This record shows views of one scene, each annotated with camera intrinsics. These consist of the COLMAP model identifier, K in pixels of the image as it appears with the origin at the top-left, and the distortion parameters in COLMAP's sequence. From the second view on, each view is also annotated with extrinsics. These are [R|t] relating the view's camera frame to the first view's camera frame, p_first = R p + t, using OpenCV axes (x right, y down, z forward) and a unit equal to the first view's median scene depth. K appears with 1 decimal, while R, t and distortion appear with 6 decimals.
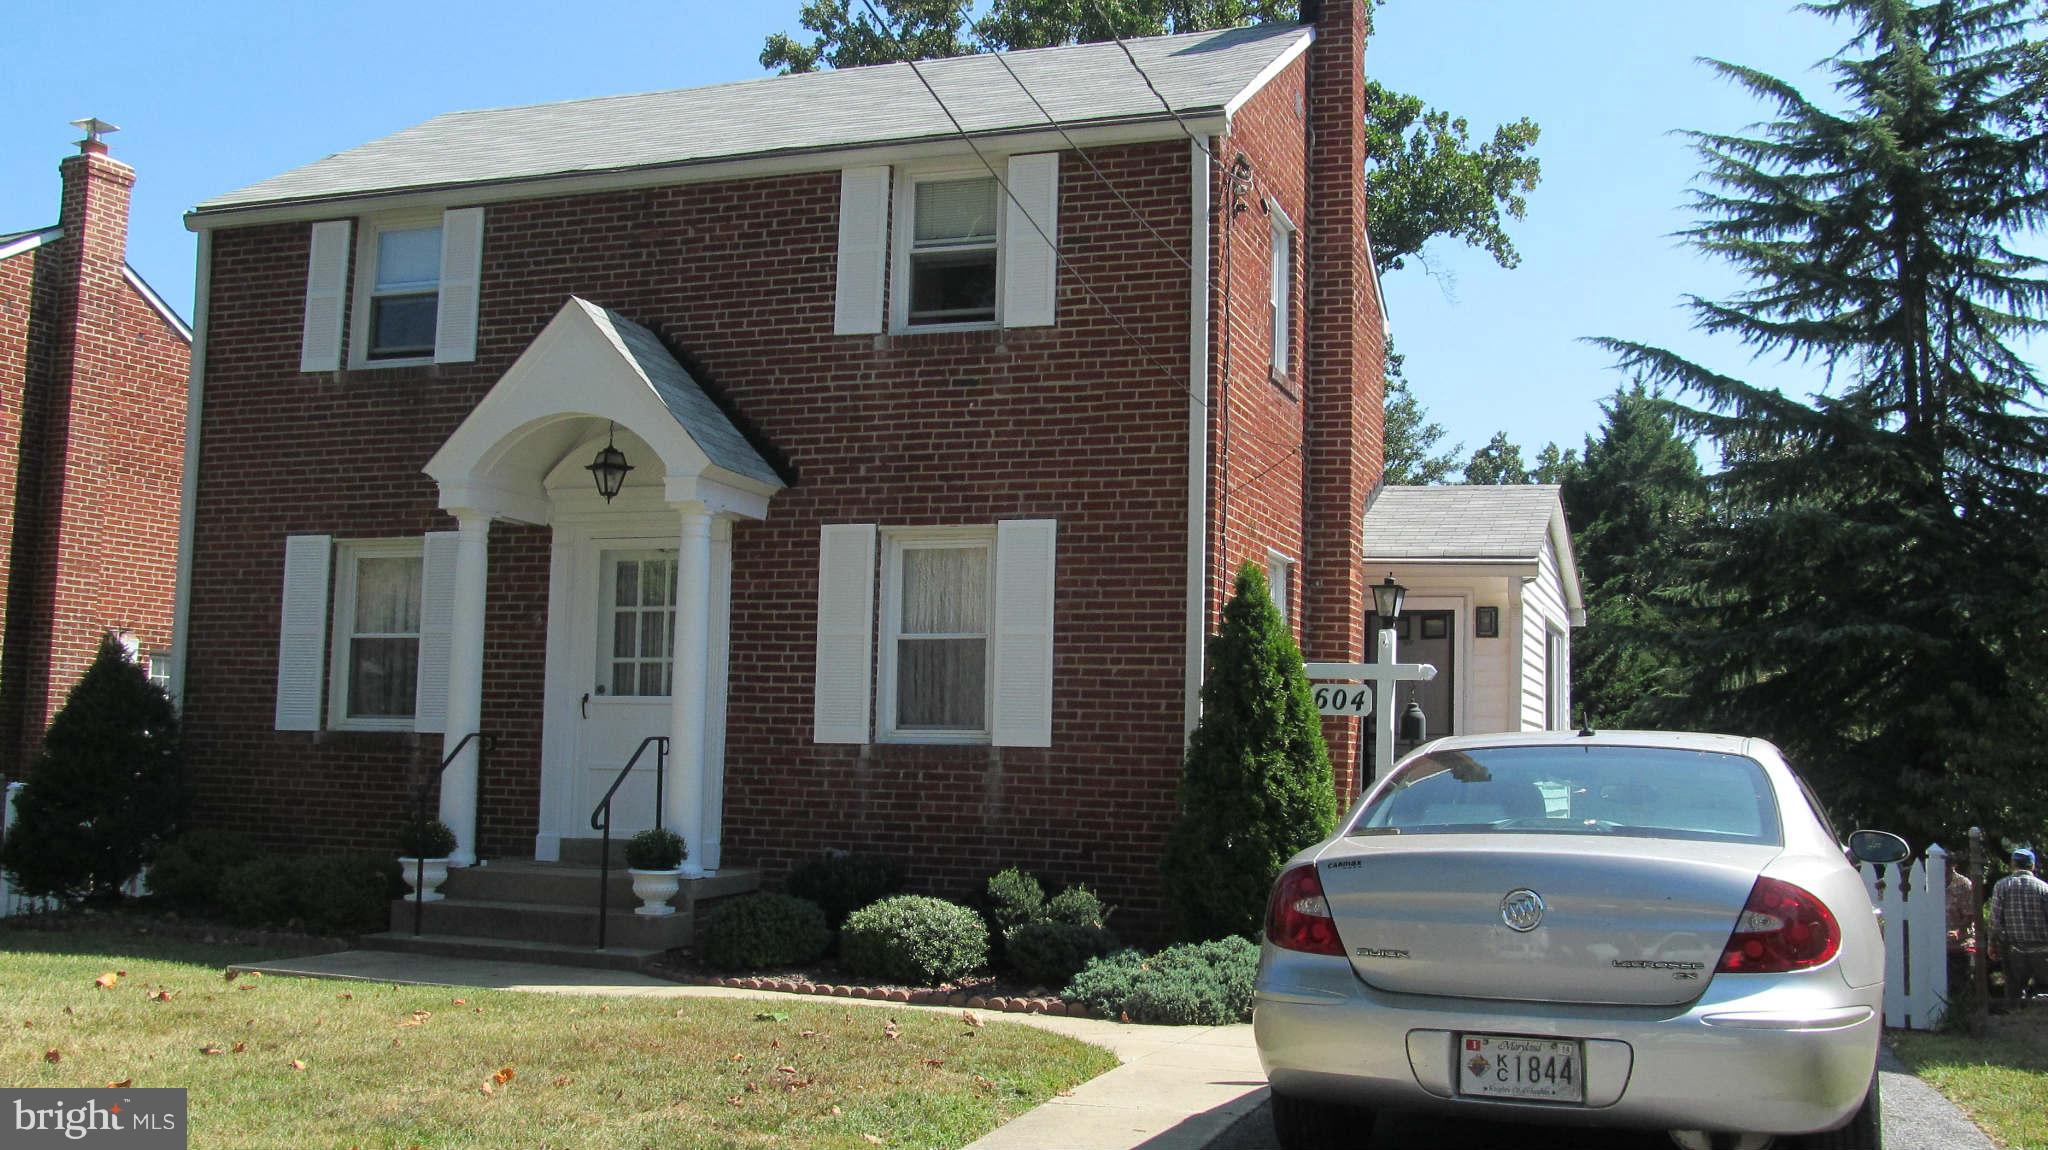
lens RADIAL K [[1970.9, 0, 1024.6], [0, 1970.9, 572.6], [0, 0, 1]] dist [-0.051115, 0.000000]
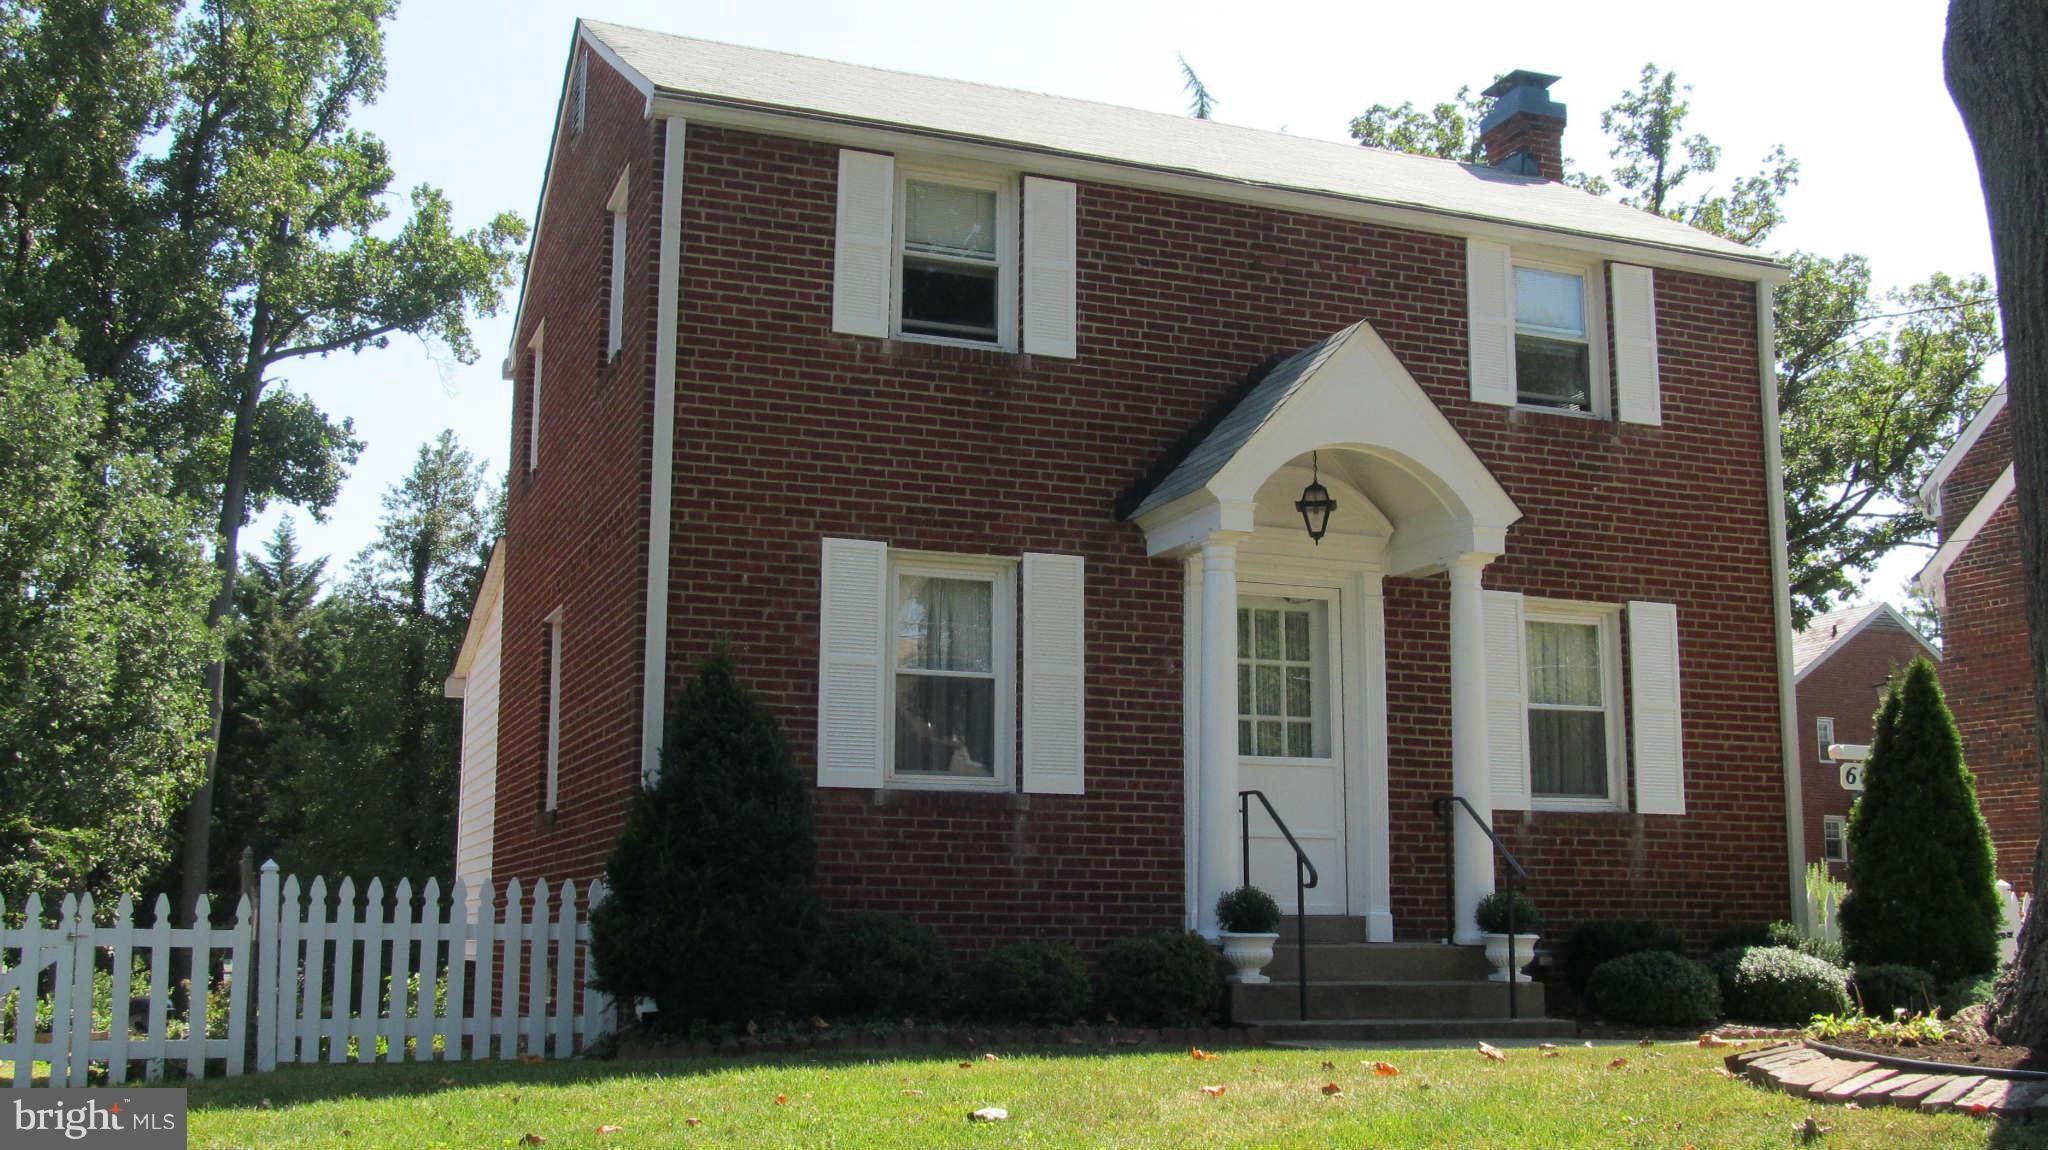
lens RADIAL K [[1970.9, 0, 1023.6], [0, 1970.9, 581.7], [0, 0, 1]] dist [-0.051115, 0.000000]
pose [[0.759506, 0.091085, 0.644091, -0.911807], [-0.057300, 0.995667, -0.073236, 0.057410], [-0.647971, 0.018717, 0.761435, 0.392220]]
